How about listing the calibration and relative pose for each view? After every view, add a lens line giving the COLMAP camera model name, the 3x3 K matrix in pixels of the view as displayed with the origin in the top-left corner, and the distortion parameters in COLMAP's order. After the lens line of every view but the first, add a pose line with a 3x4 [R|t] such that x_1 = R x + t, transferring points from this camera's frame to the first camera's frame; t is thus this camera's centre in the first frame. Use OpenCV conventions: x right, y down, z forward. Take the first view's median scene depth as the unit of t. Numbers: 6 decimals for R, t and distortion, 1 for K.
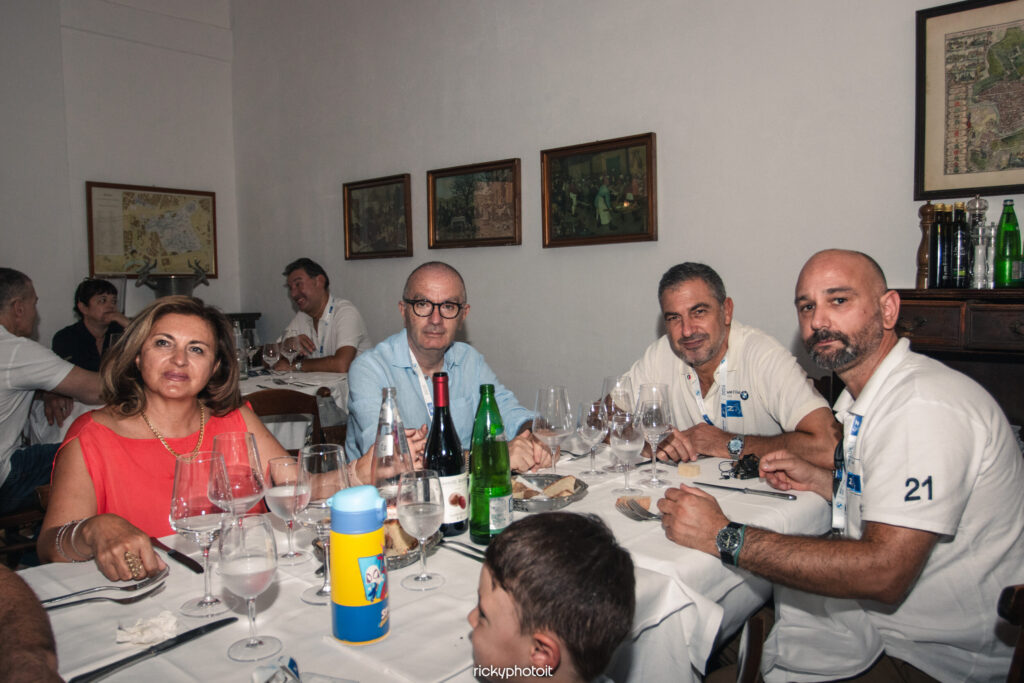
lens RADIAL K [[823.3, 0, 512.9], [0, 823.3, 345.8], [0, 0, 1]] dist [-0.077531, 0.031138]
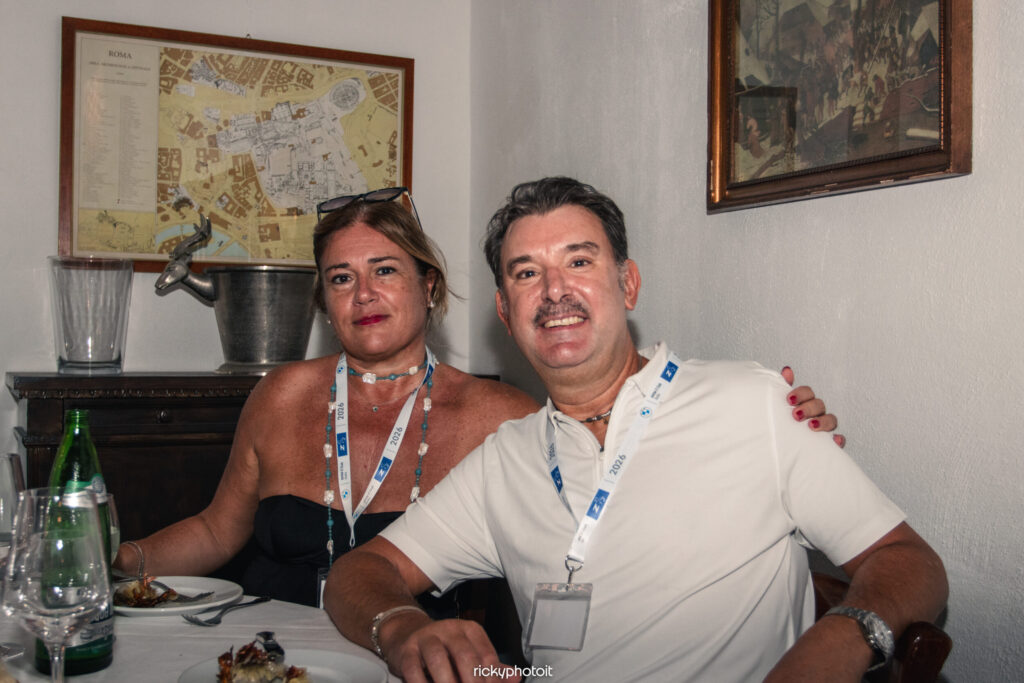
lens RADIAL K [[1222.3, 0, 511.7], [0, 1222.3, 337.3], [0, 0, 1]] dist [-0.030134, 0.000000]
pose [[0.904256, 0.032828, -0.425726, -0.078782], [-0.058619, 0.997144, -0.047619, -0.034525], [0.422947, 0.068015, 0.903598, 0.551937]]
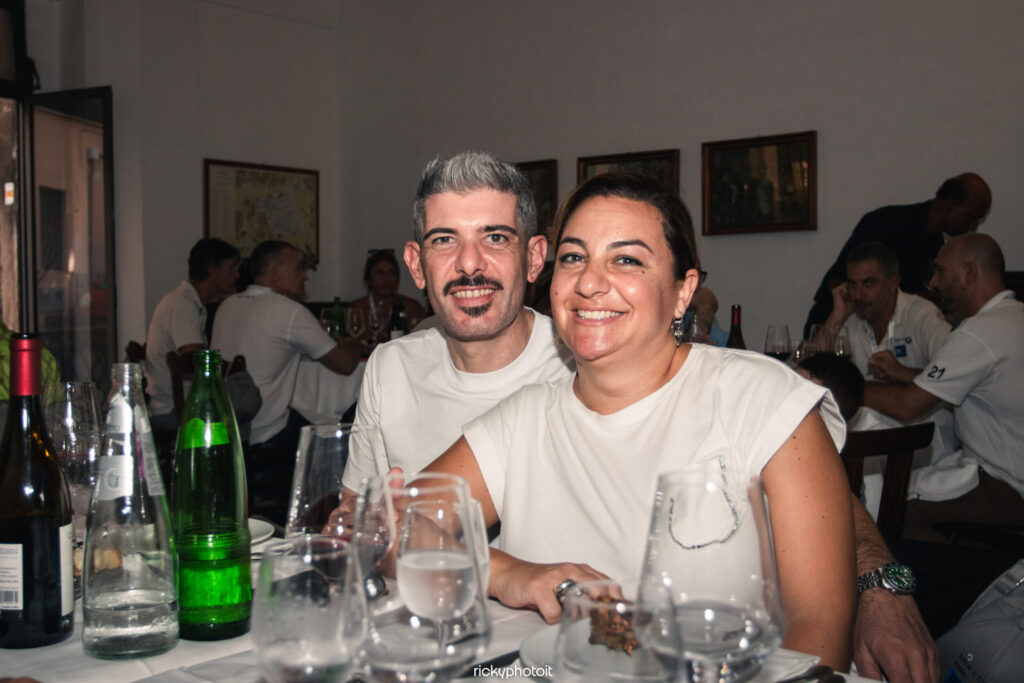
lens RADIAL K [[1229.7, 0, 511.6], [0, 1229.7, 339.3], [0, 0, 1]] dist [0.005534, 0.000000]
pose [[0.999876, 0.013670, -0.007834, -0.146153], [-0.013949, 0.999227, -0.036756, 0.055645], [0.007325, 0.036861, 0.999294, -0.425856]]
